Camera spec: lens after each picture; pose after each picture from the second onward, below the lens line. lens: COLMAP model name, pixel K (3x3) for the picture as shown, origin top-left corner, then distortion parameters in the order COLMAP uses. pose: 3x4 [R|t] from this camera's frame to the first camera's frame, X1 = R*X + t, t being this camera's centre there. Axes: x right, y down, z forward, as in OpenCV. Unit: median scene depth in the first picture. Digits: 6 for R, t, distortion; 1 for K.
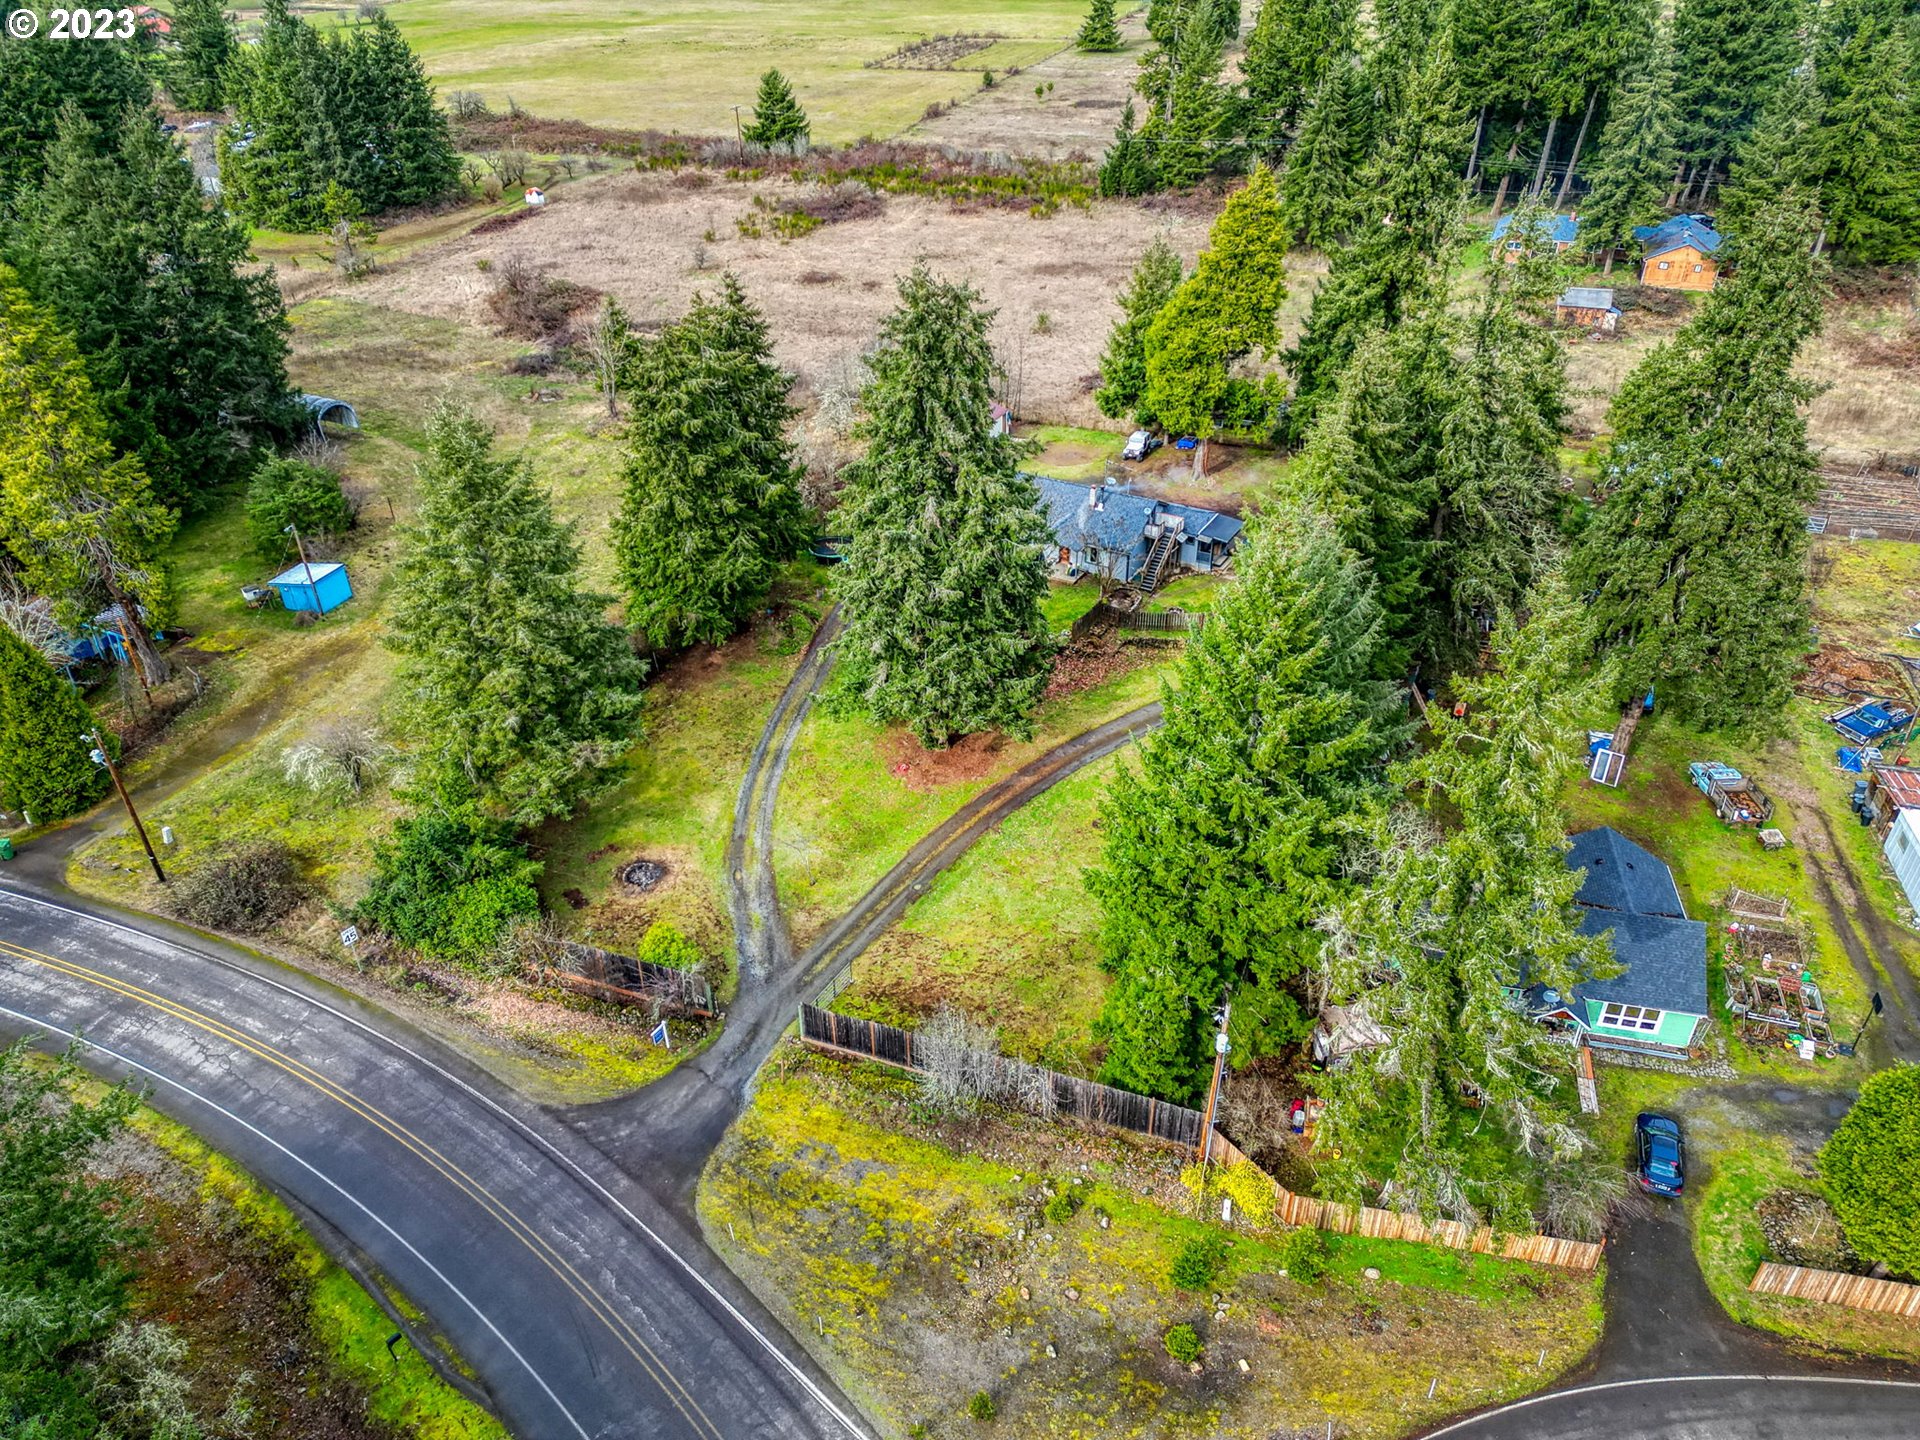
lens RADIAL K [[1325.8, 0, 960.0], [0, 1325.8, 720.0], [0, 0, 1]] dist [0.073293, -0.064555]
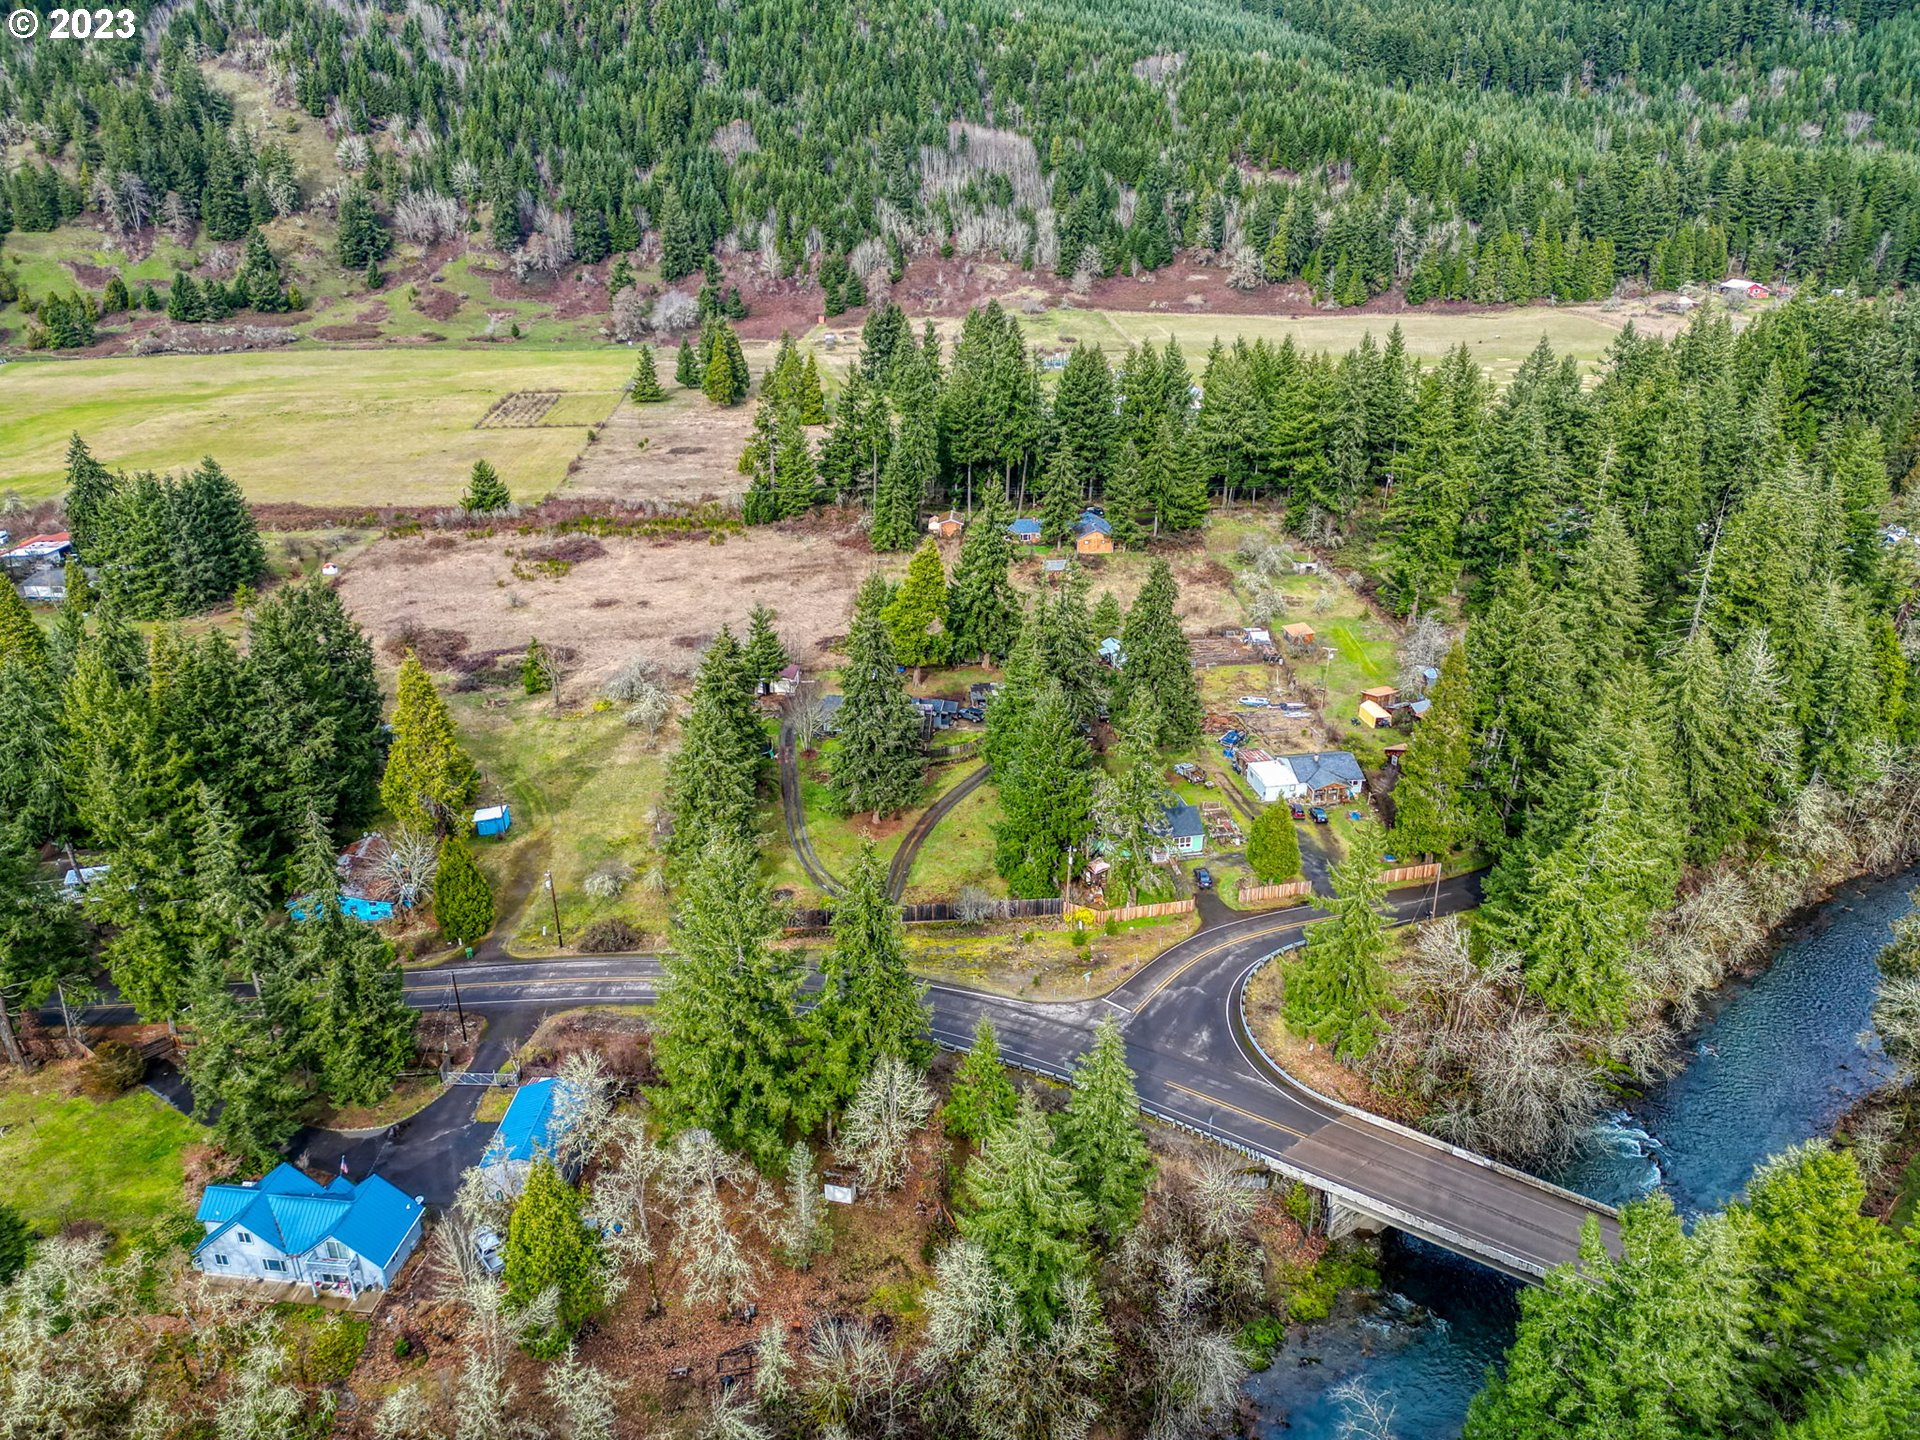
lens RADIAL K [[1325.8, 0, 960.0], [0, 1325.8, 720.0], [0, 0, 1]] dist [0.073293, -0.064555]
pose [[0.911099, -0.163131, 0.378532, -0.343237], [0.223788, 0.966983, -0.121914, 0.077265], [-0.346146, 0.195786, 0.917524, -0.526907]]
